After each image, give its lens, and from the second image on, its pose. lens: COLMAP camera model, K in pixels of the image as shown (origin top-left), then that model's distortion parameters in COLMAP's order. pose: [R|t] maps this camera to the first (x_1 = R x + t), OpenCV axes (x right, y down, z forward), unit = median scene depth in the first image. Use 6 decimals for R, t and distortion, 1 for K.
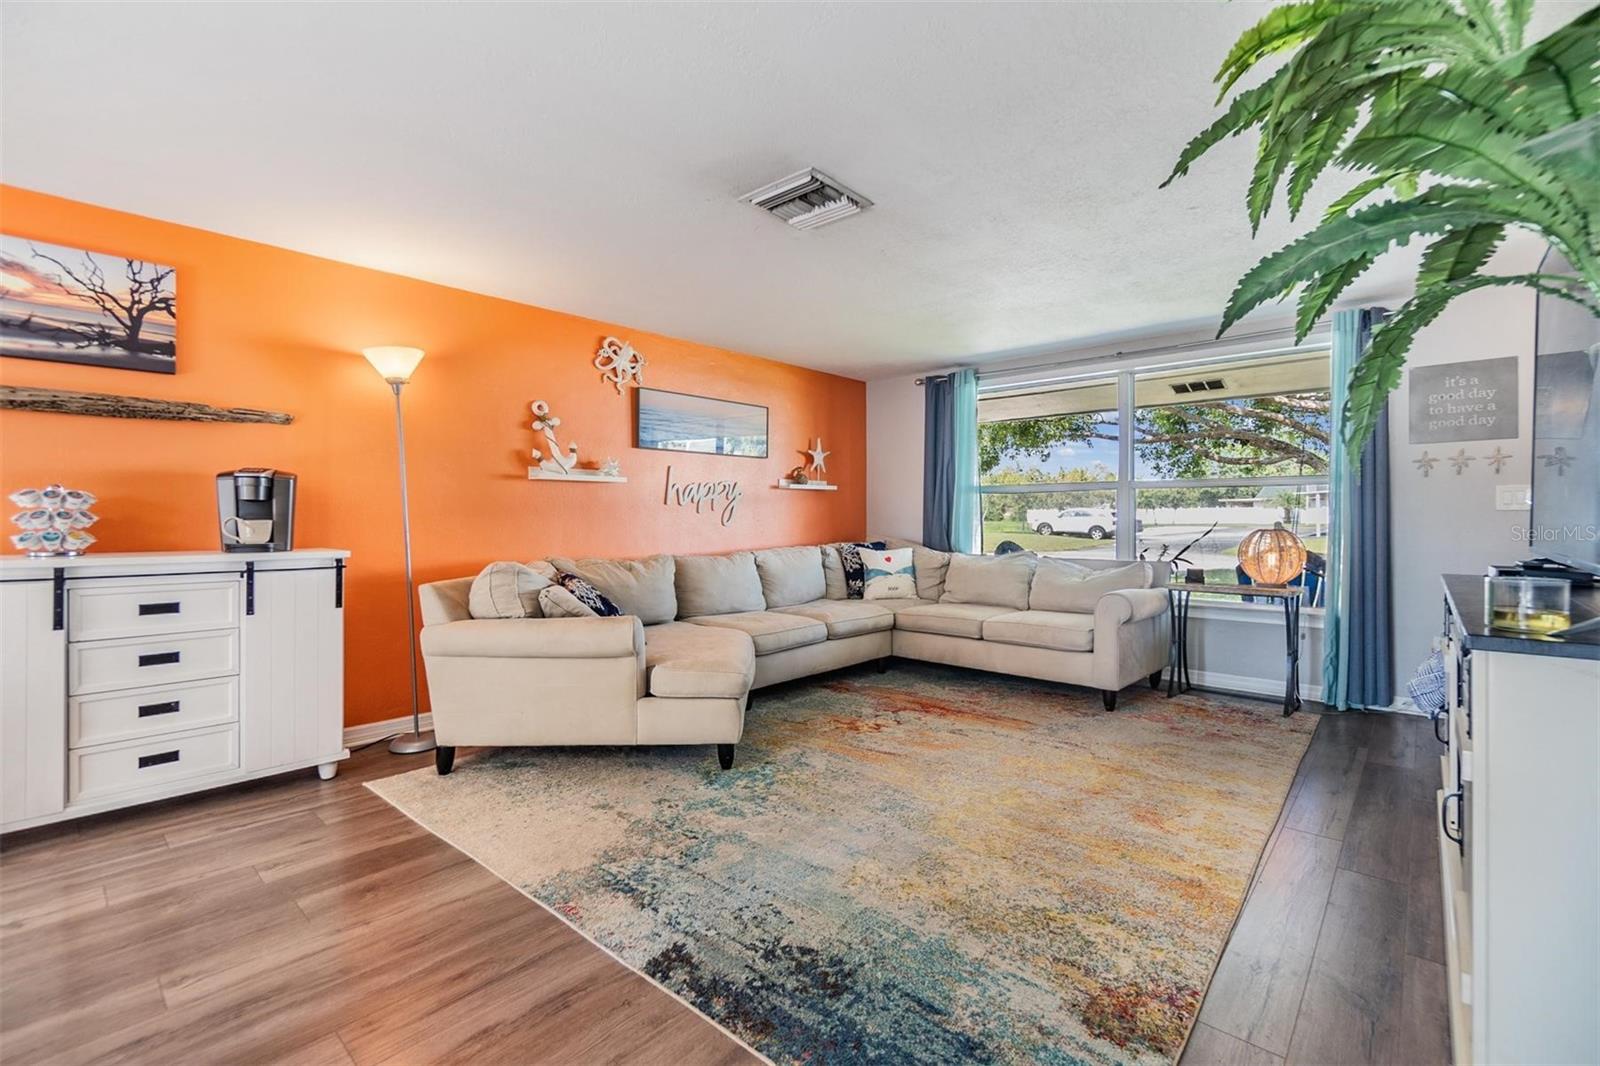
lens RADIAL K [[698.0, 0, 795.8], [0, 698.0, 518.8], [0, 0, 1]] dist [-0.005950, 0.001546]
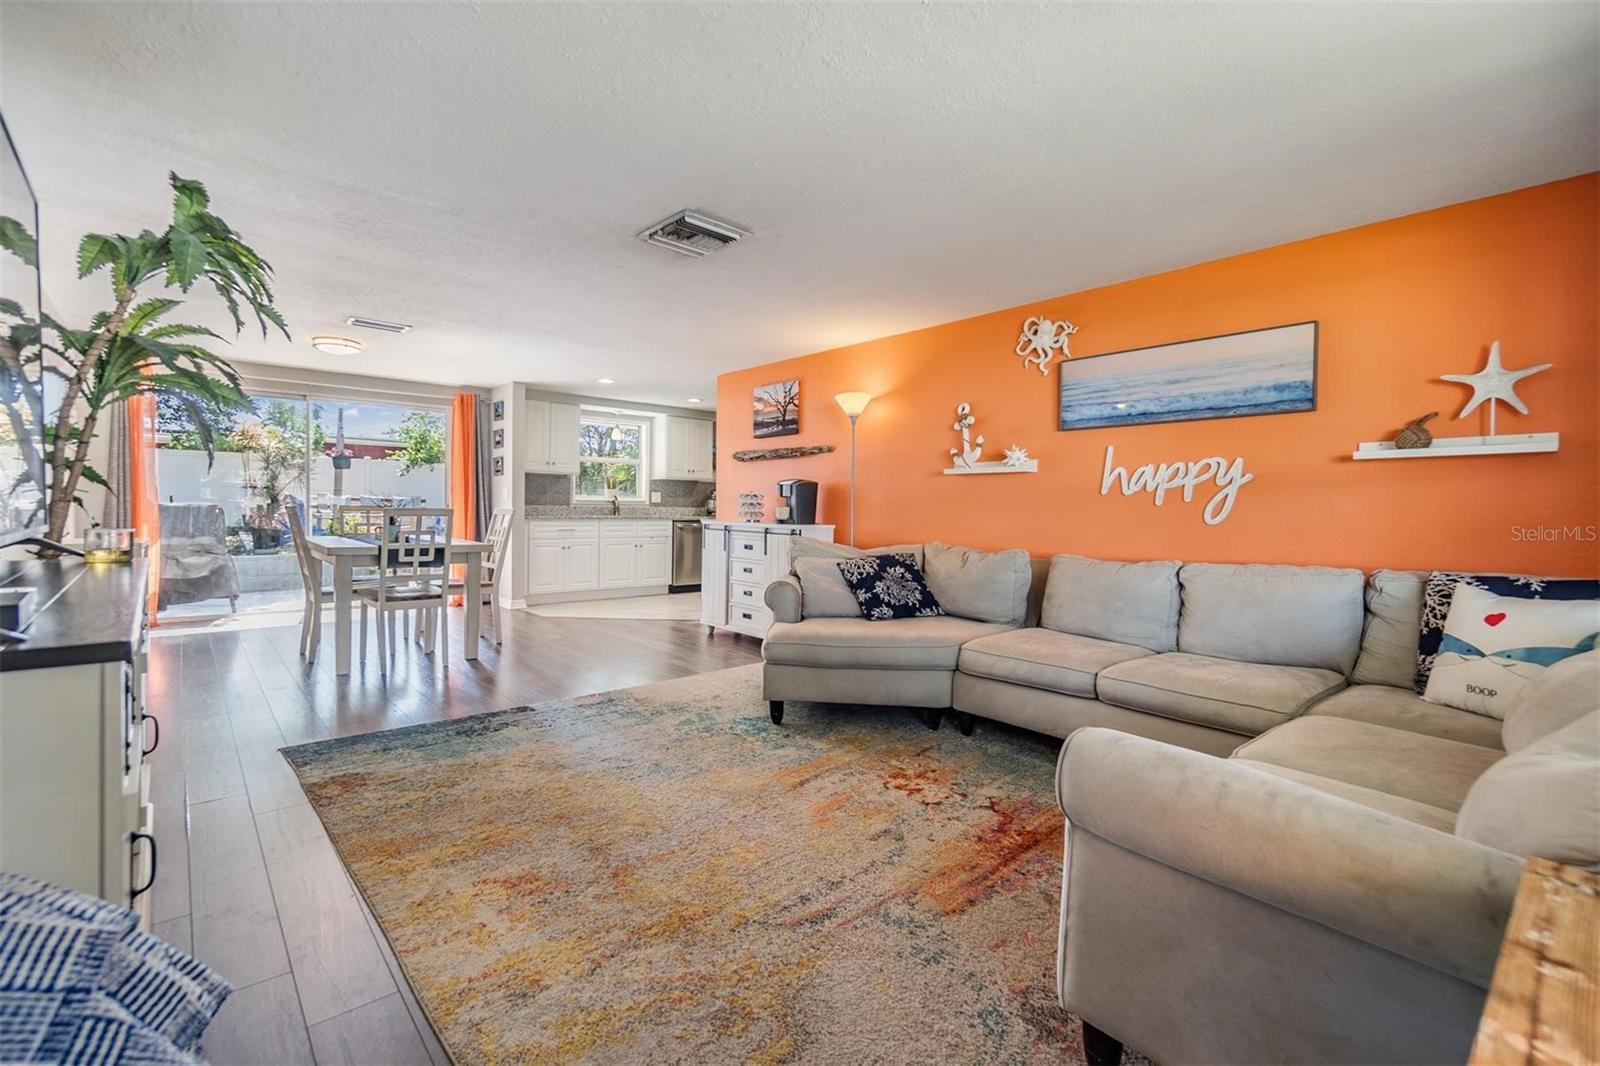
lens RADIAL K [[698.0, 0, 792.7], [0, 698.0, 520.3], [0, 0, 1]] dist [-0.005950, 0.001546]
pose [[-0.105937, 0.016901, -0.994229, 1.107935], [-0.018002, 0.999659, 0.018912, 0.001613], [0.994210, 0.019902, -0.105597, 1.221796]]
